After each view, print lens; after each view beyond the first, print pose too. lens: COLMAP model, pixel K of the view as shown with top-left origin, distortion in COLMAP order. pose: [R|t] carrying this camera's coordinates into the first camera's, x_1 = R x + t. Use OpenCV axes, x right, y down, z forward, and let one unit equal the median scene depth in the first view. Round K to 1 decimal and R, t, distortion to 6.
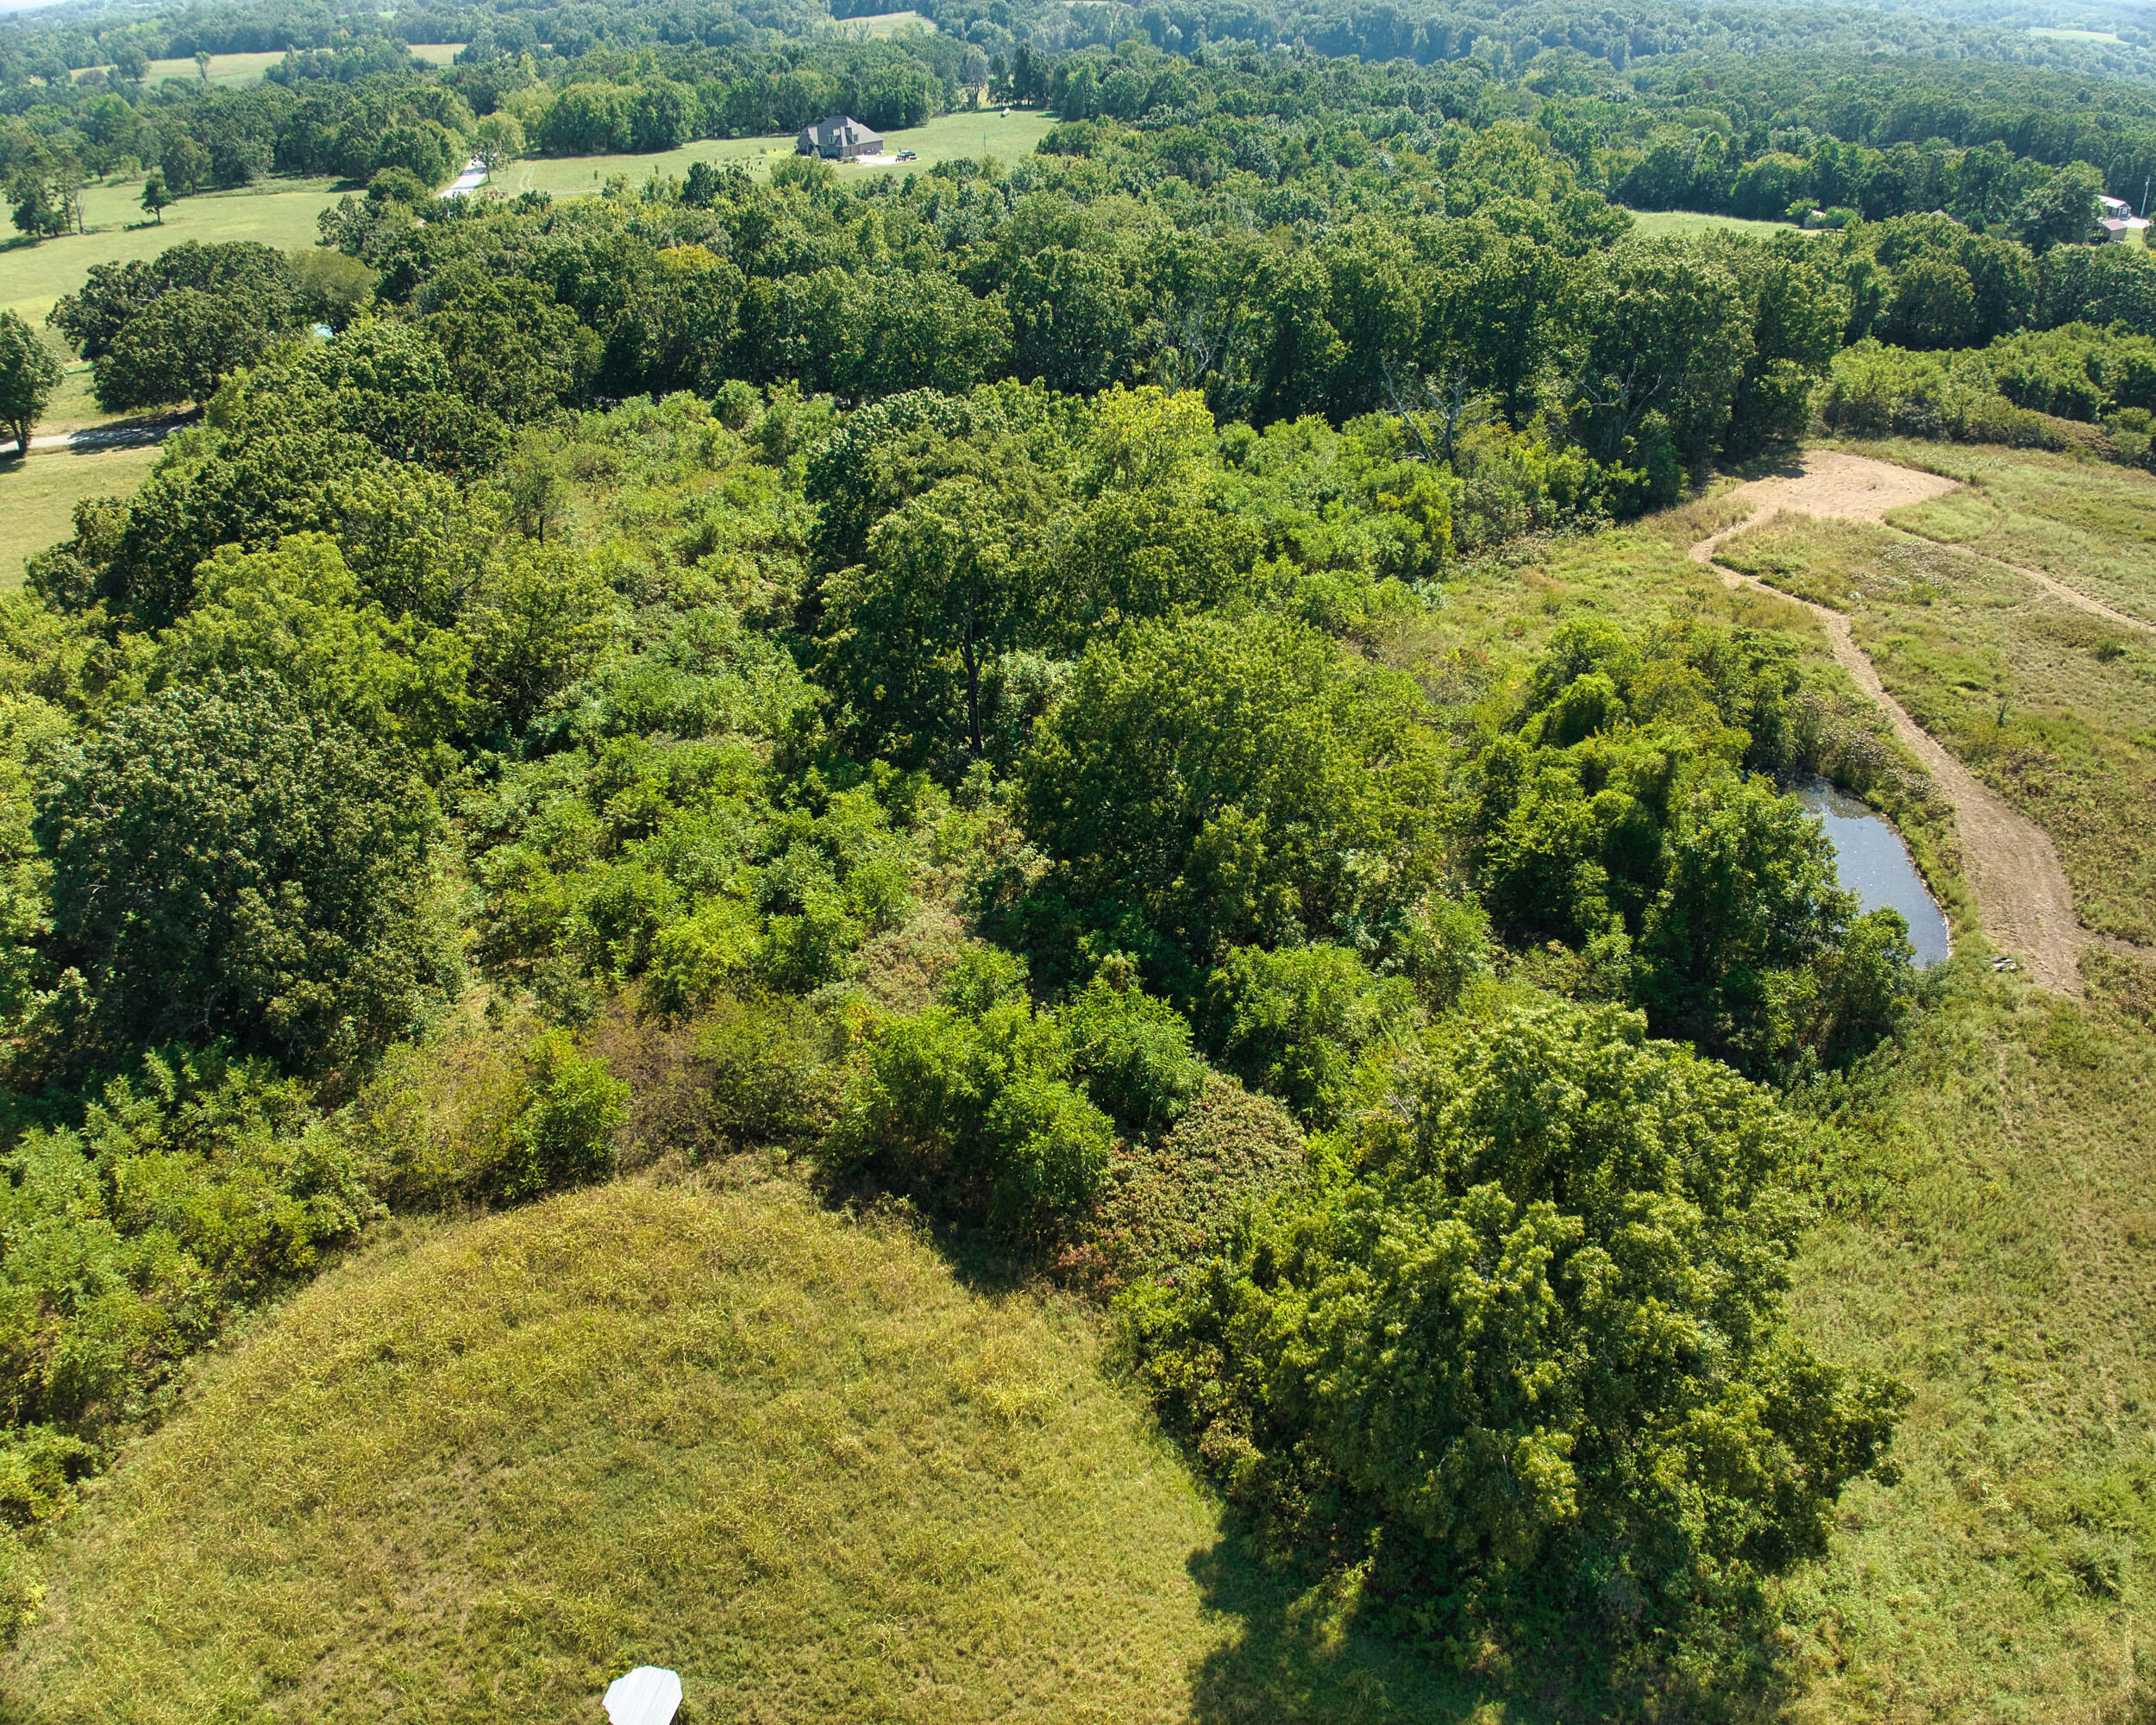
lens RADIAL K [[1619.0, 0, 1075.5], [0, 1619.0, 854.7], [0, 0, 1]] dist [-0.103662, -0.012872]
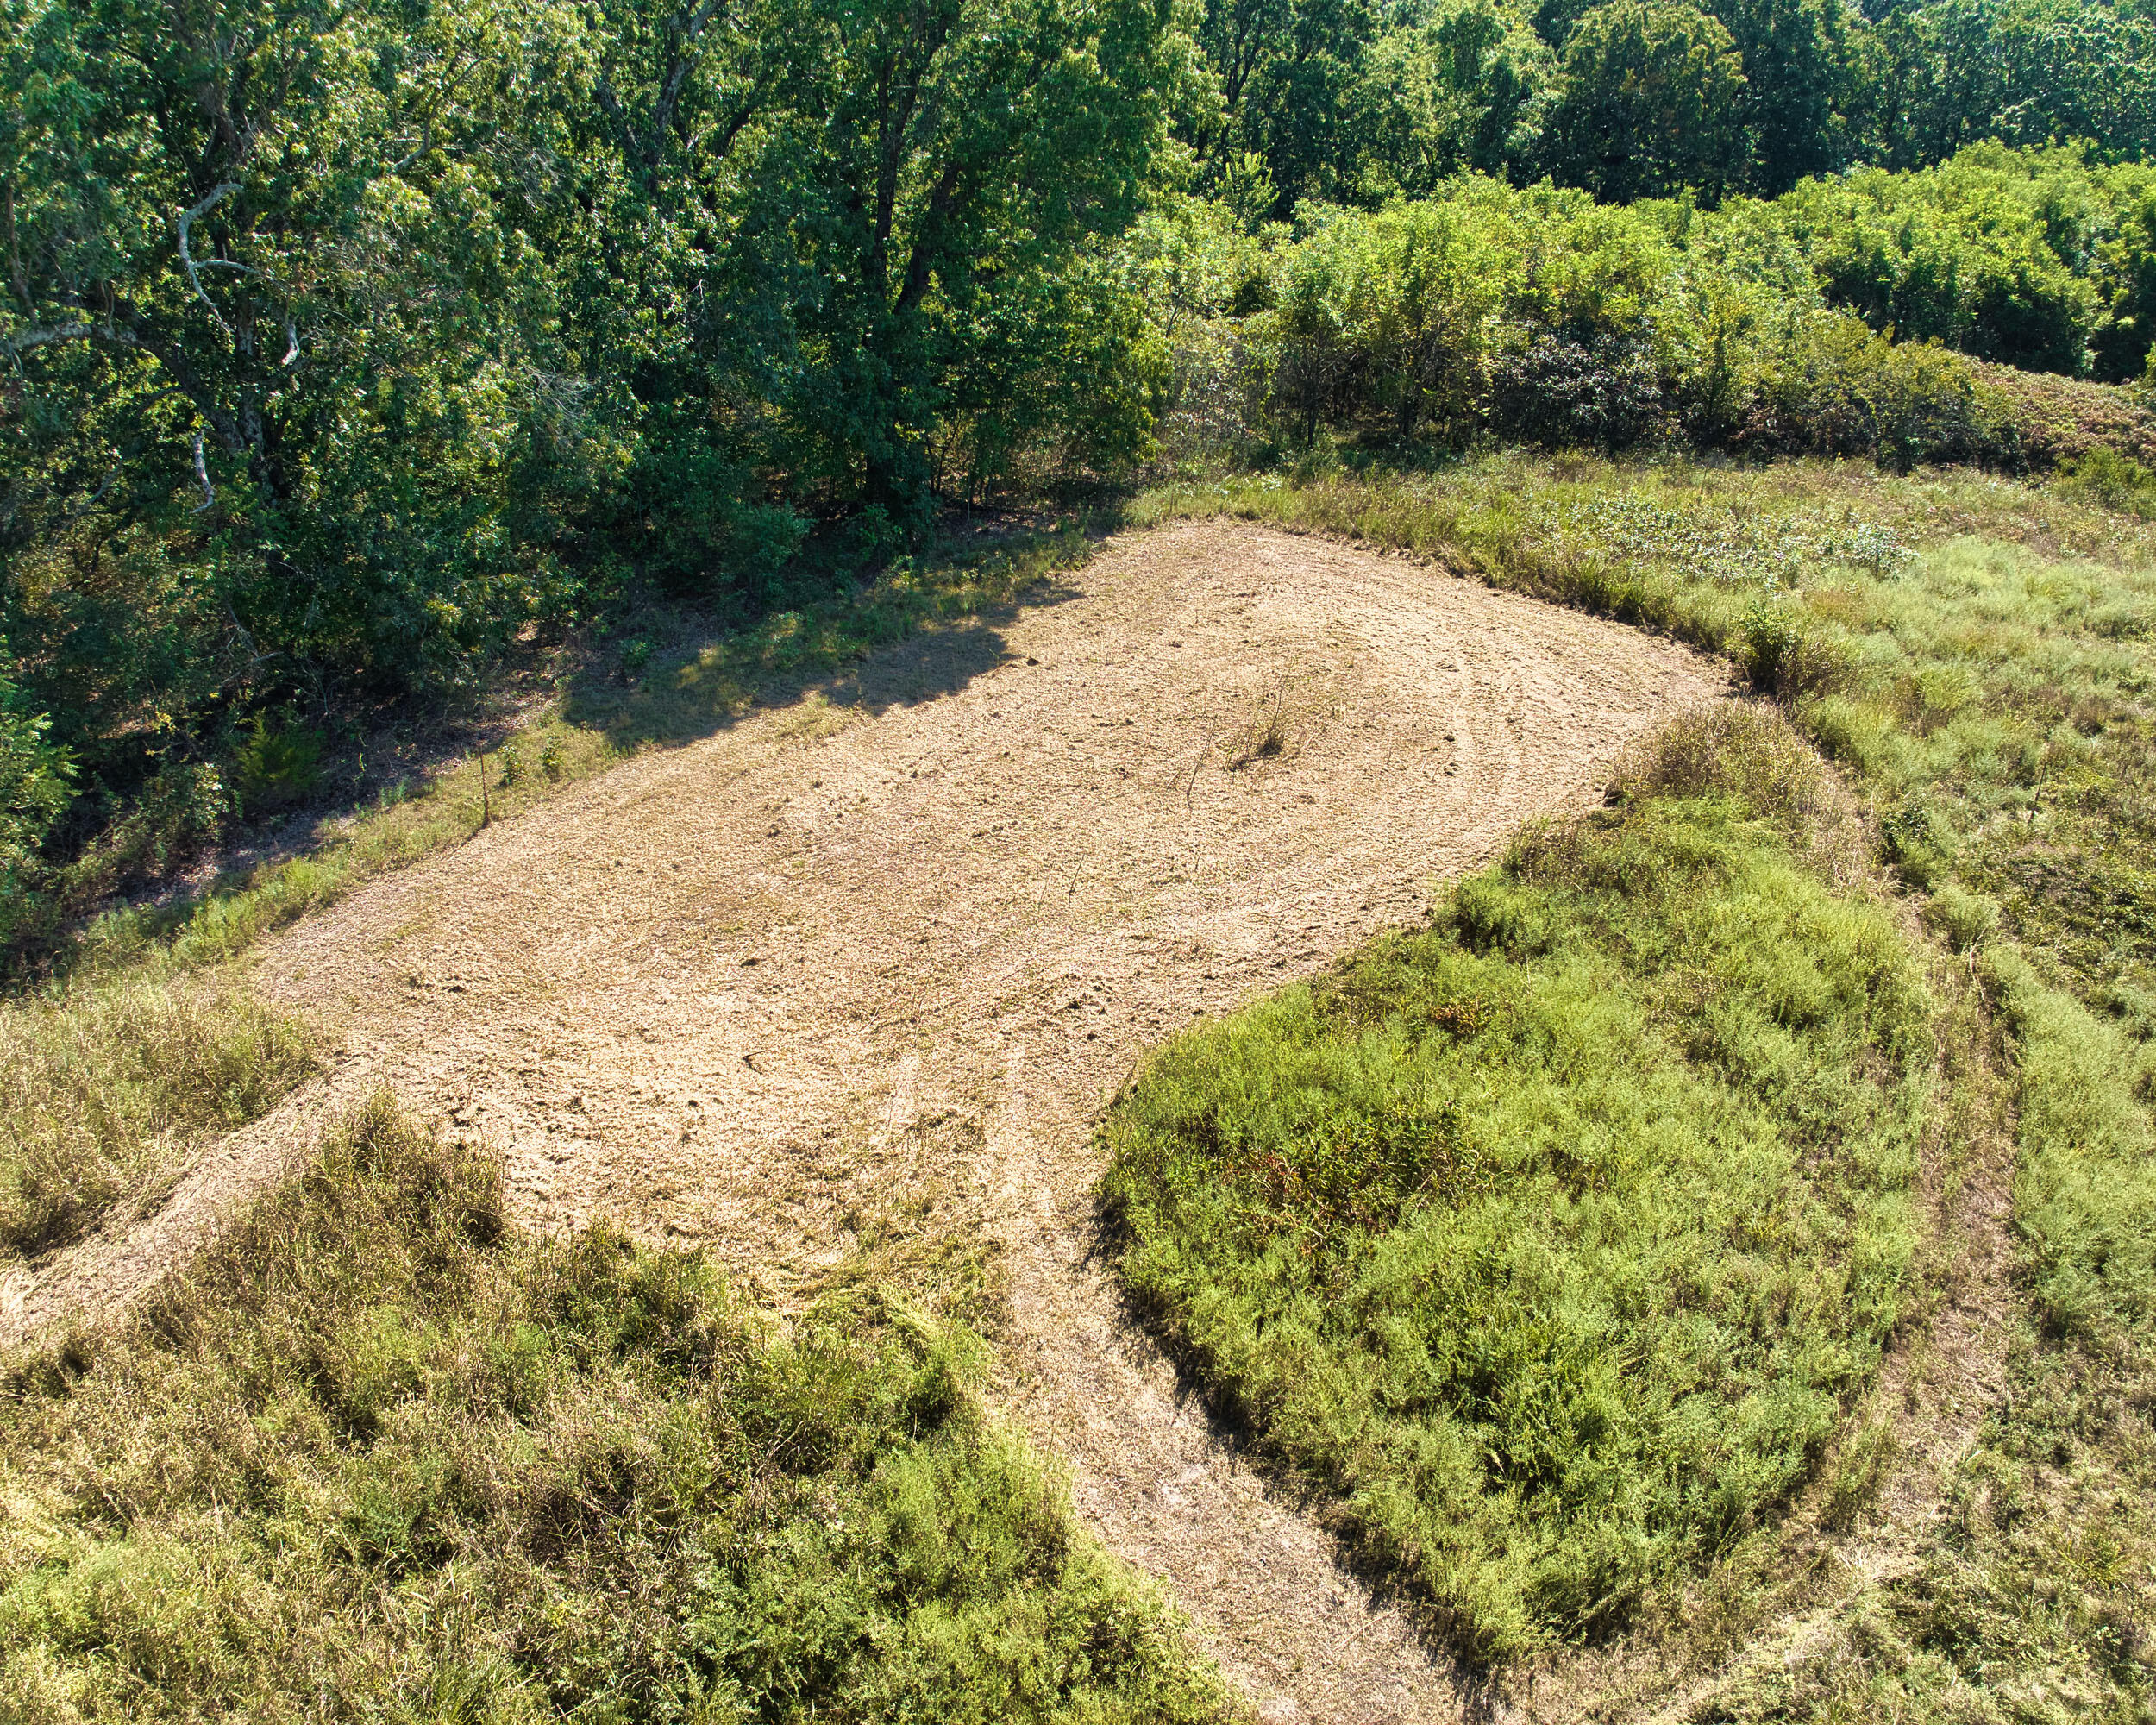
lens RADIAL K [[1635.1, 0, 1077.0], [0, 1635.1, 861.8], [0, 0, 1]] dist [-0.114595, -0.009281]
pose [[0.992856, -0.062285, 0.101770, 0.809304], [0.062032, 0.998058, 0.005650, -0.388479], [-0.101924, 0.000704, 0.994792, 1.388921]]
